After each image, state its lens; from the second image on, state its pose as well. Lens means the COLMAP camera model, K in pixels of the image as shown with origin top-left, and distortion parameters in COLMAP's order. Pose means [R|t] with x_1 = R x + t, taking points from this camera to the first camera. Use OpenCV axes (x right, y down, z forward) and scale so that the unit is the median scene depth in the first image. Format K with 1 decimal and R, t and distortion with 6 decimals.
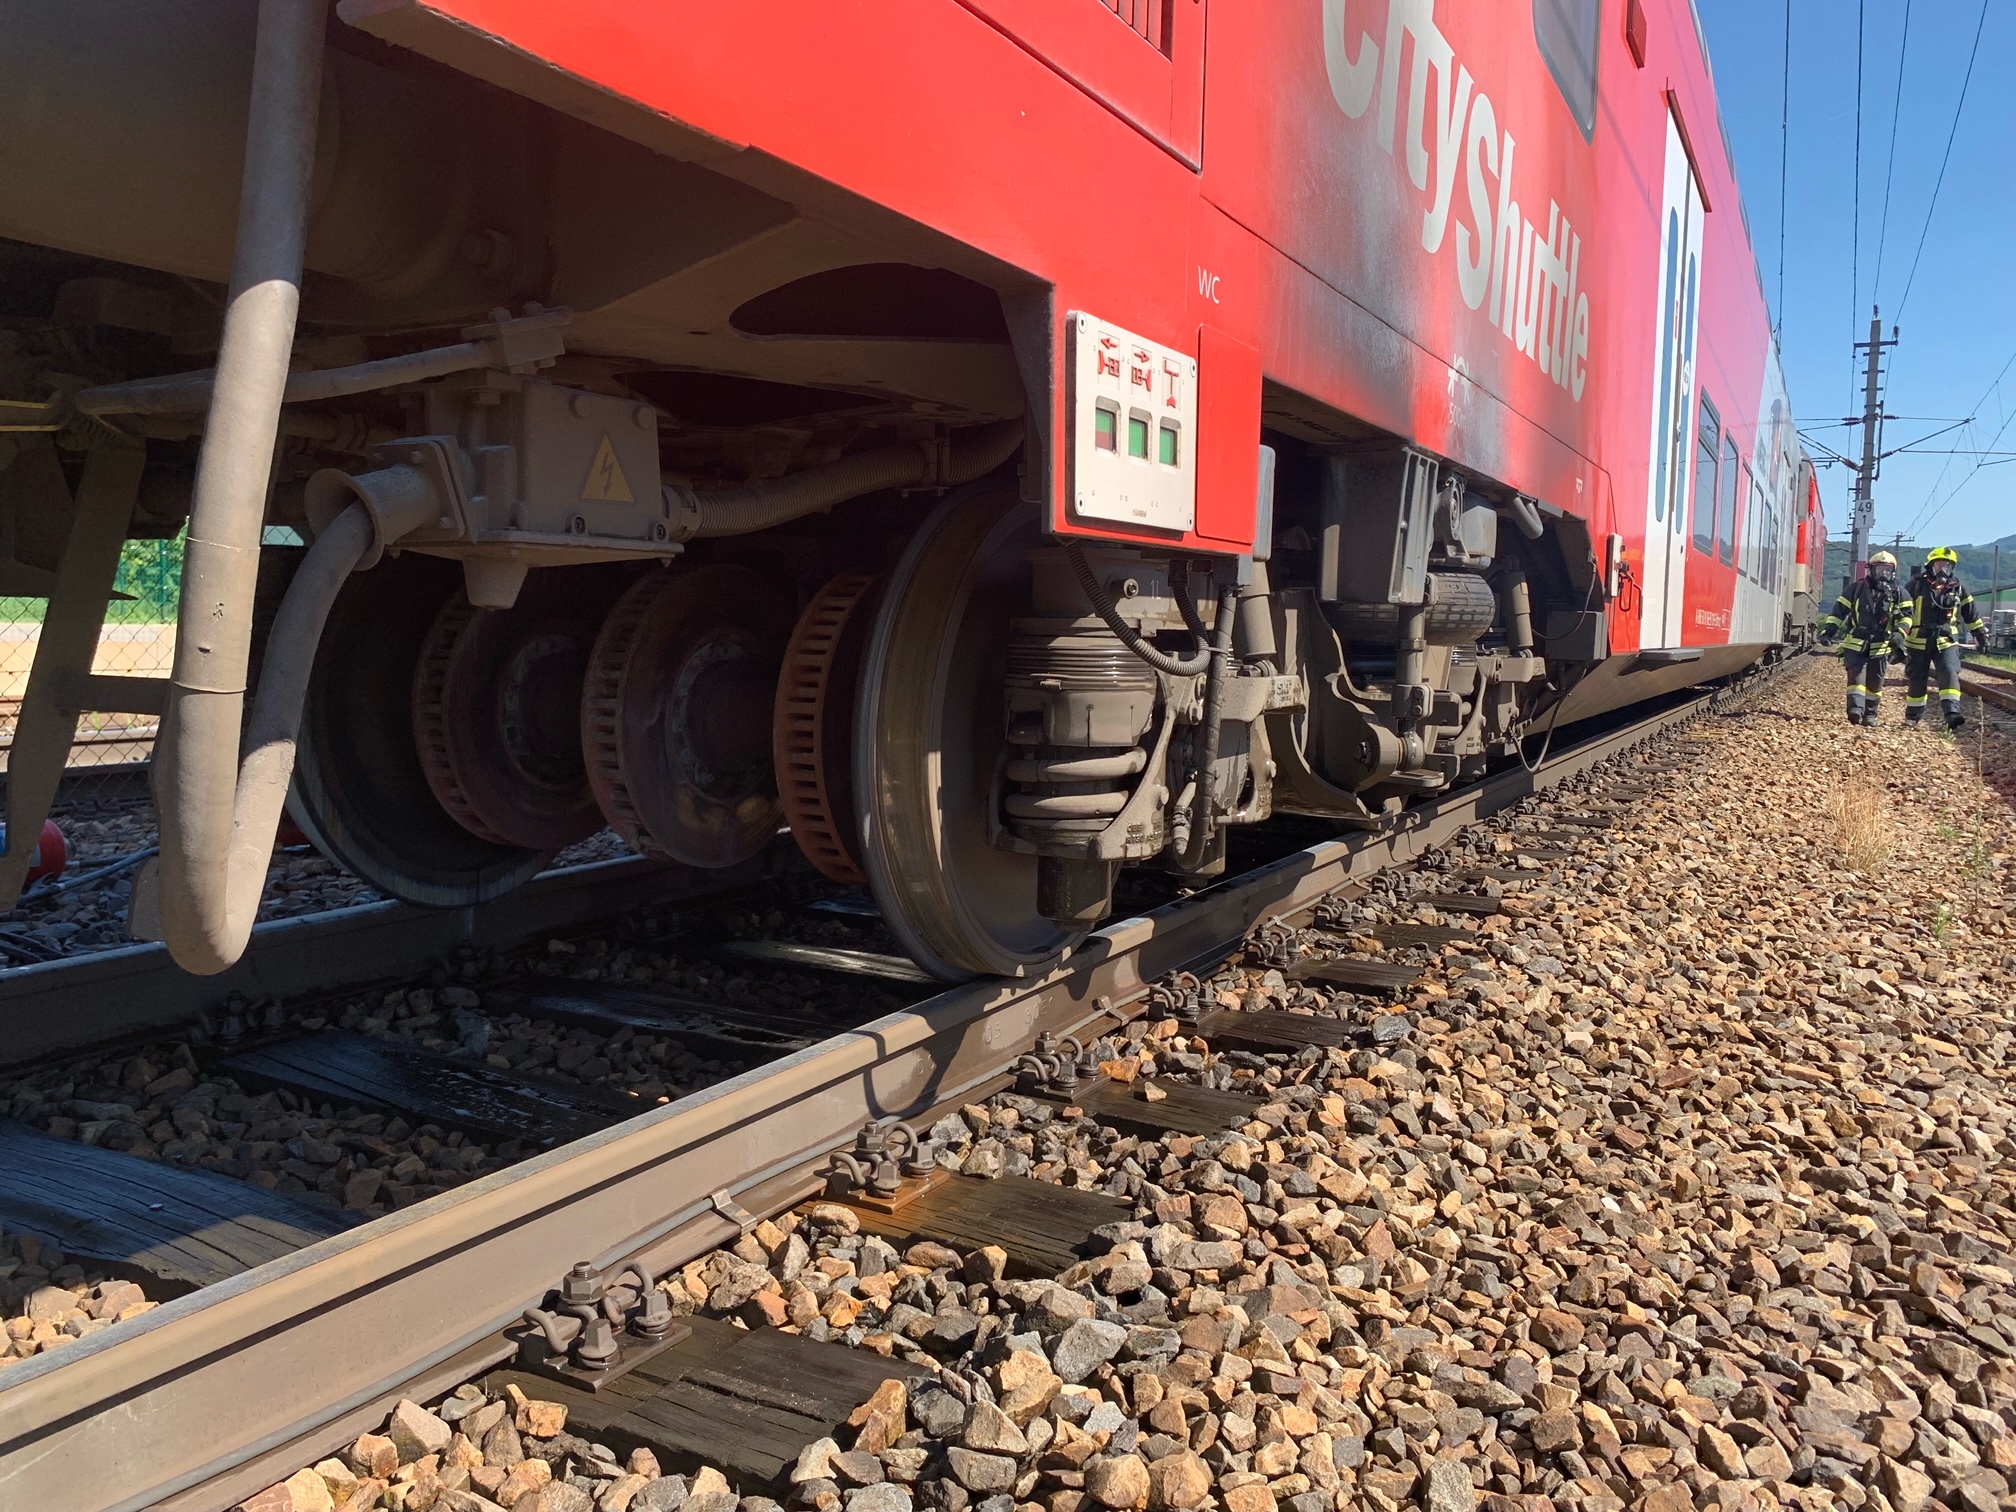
lens RADIAL K [[1544.9, 0, 1008.0], [0, 1544.9, 756.0], [0, 0, 1]] dist [0.068597, -0.151440]
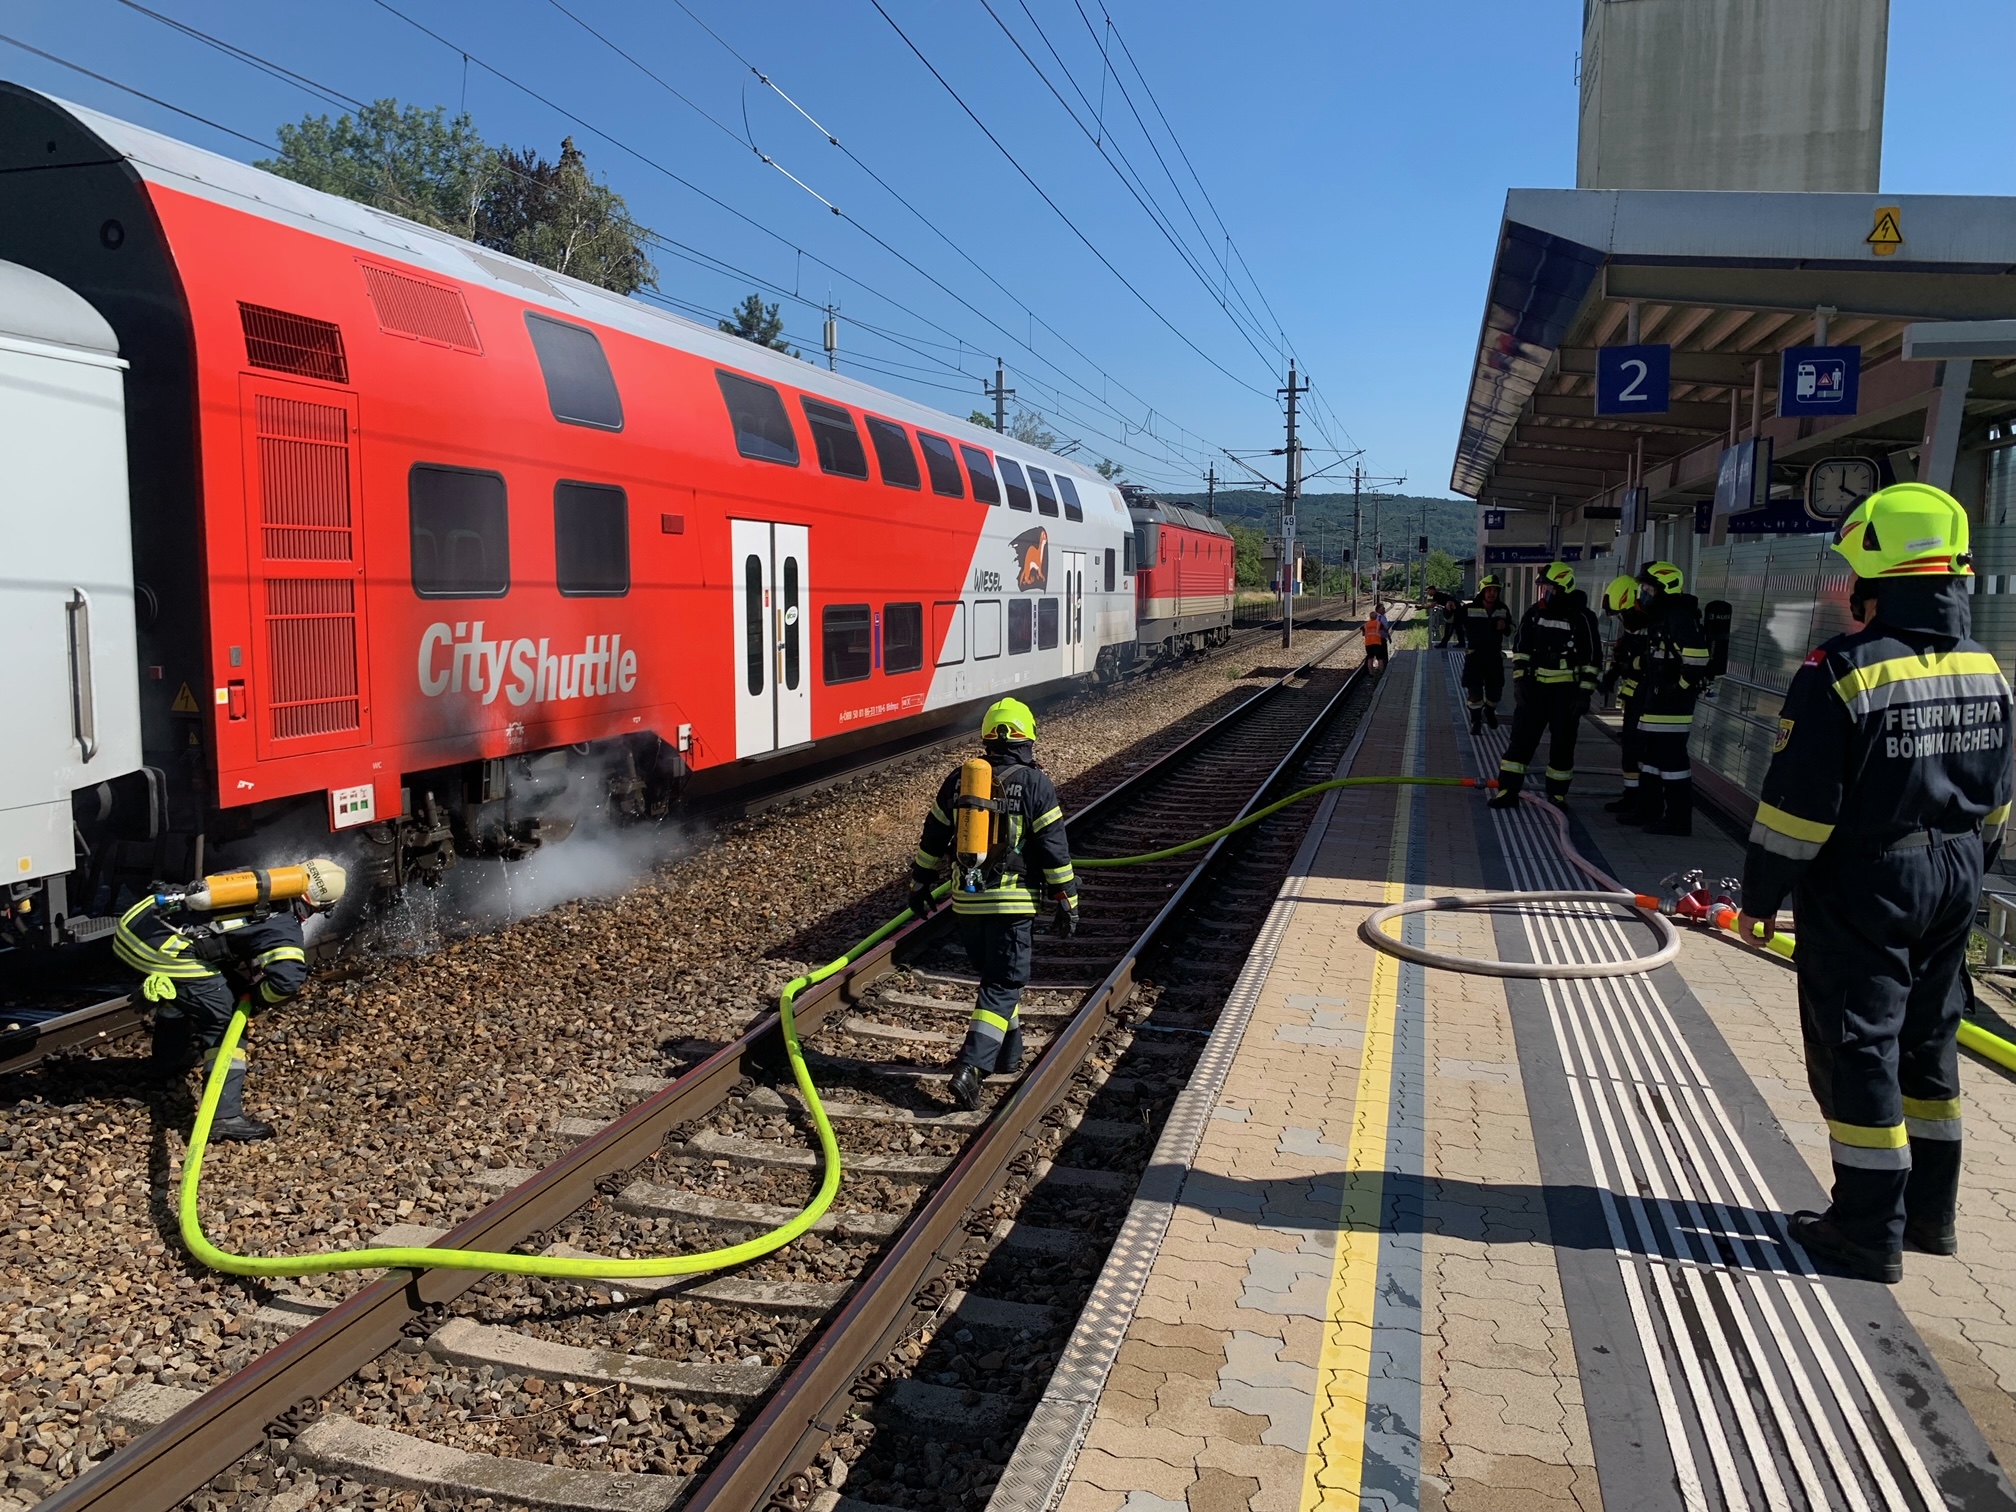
lens RADIAL K [[1544.9, 0, 1008.0], [0, 1544.9, 756.0], [0, 0, 1]] dist [0.068597, -0.151440]
pose [[0.972976, -0.041455, 0.227154, 0.640610], [0.035403, 0.998903, 0.030656, -0.285844], [-0.228176, -0.021786, 0.973376, -2.795991]]
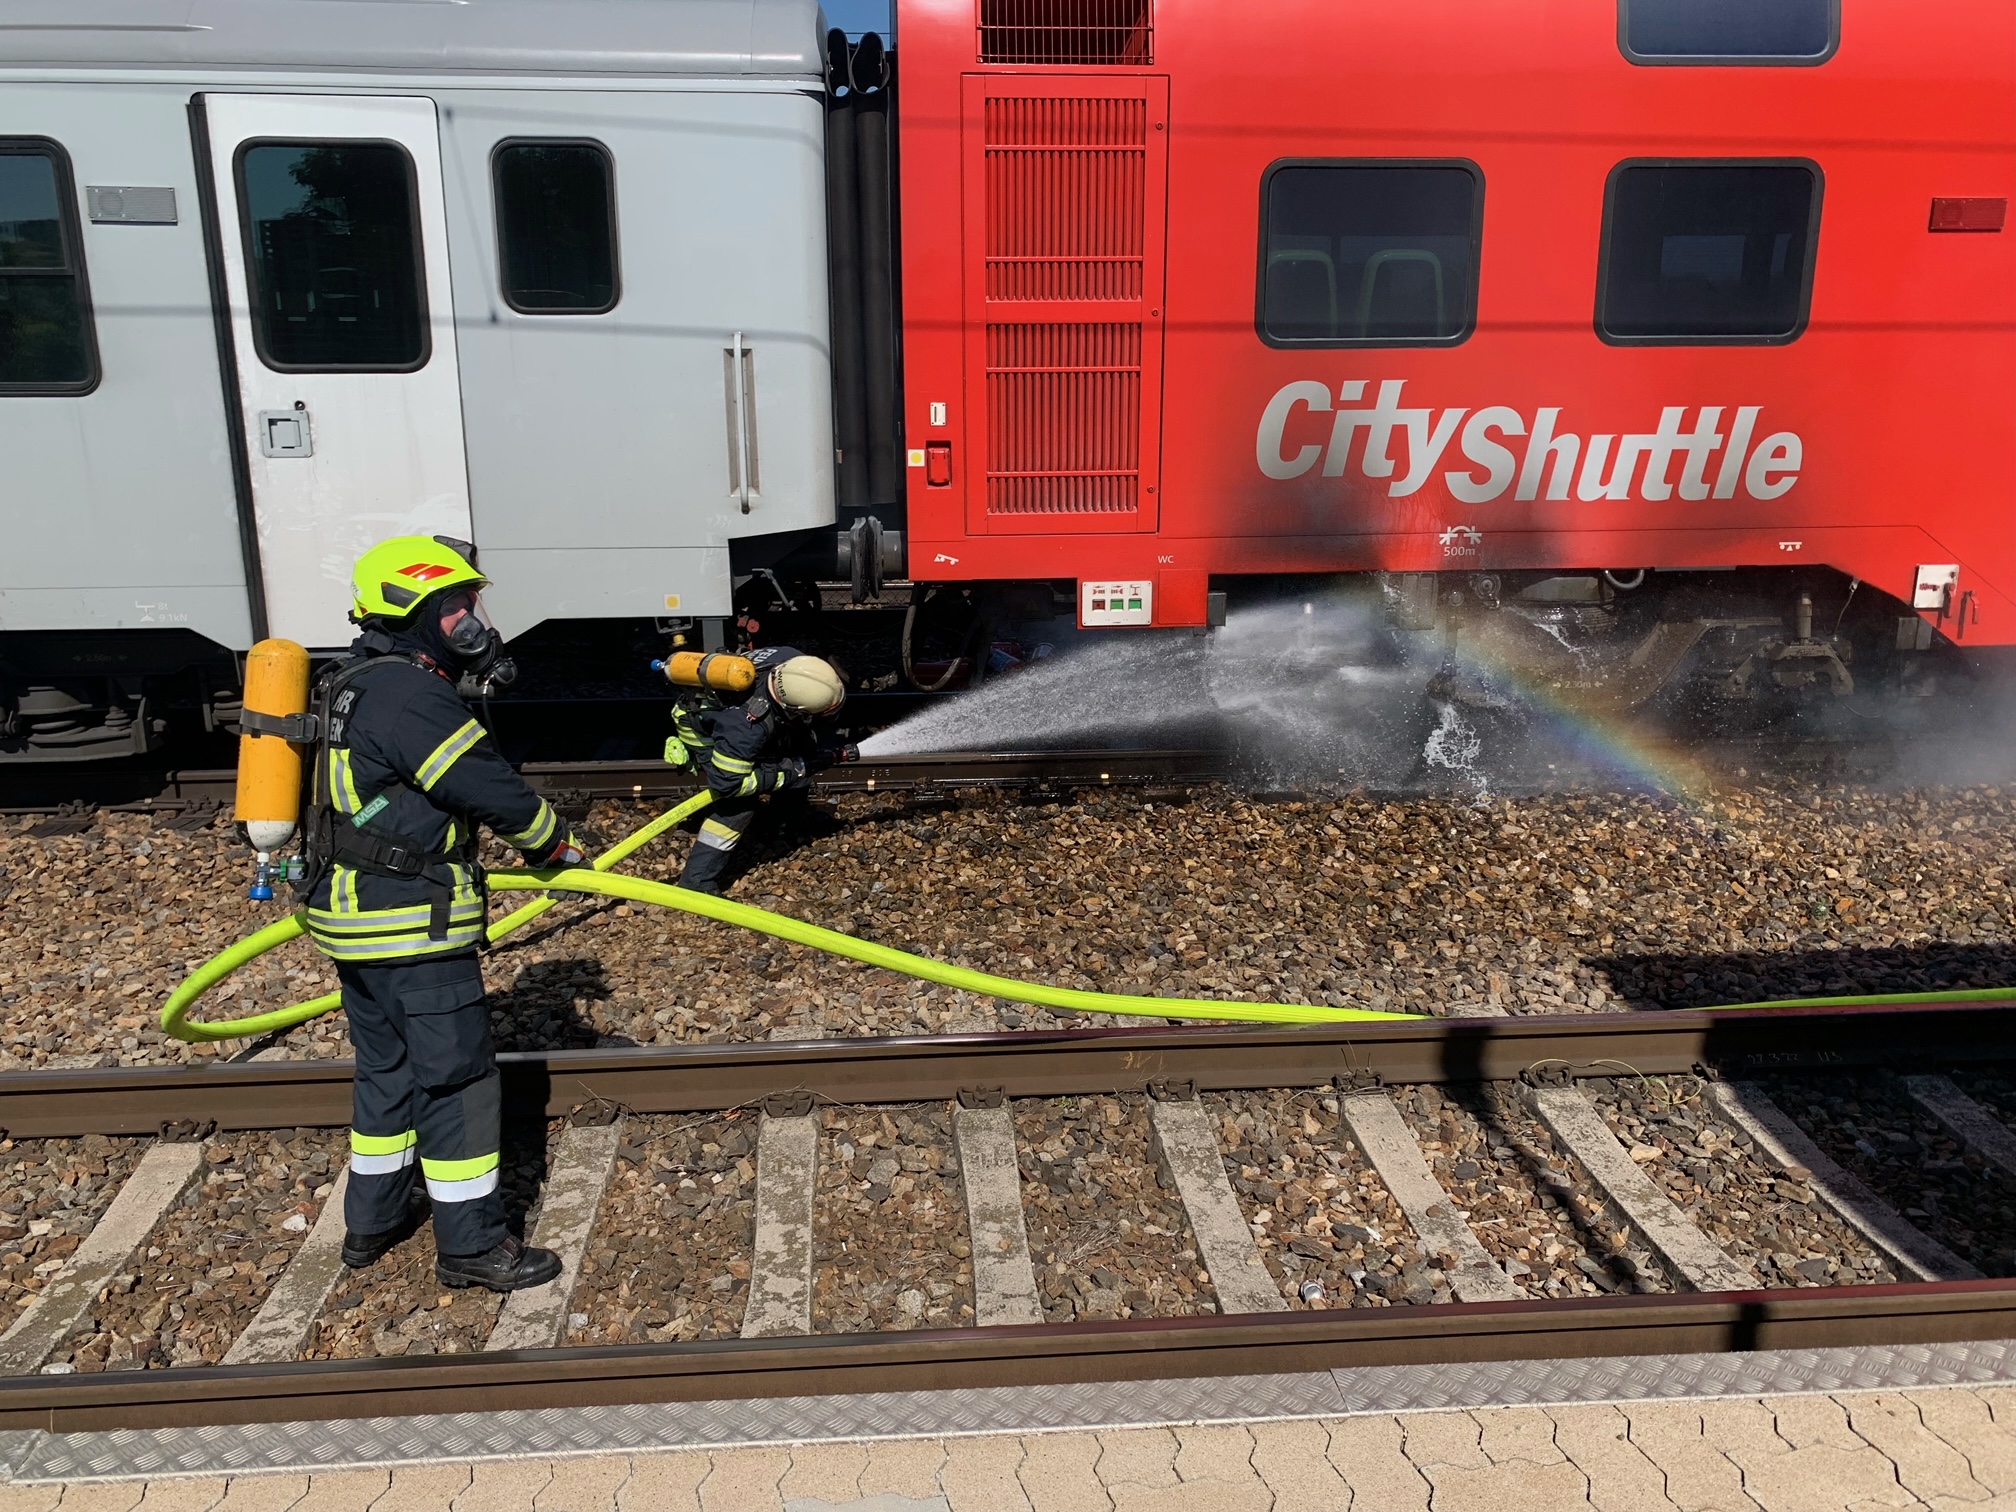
lens RADIAL K [[1544.9, 0, 1008.0], [0, 1544.9, 756.0], [0, 0, 1]] dist [0.068597, -0.151440]
pose [[0.534656, 0.200748, -0.820880, 2.205538], [-0.057326, 0.977753, 0.201774, -0.403162], [0.843123, -0.060821, 0.534269, -0.974950]]
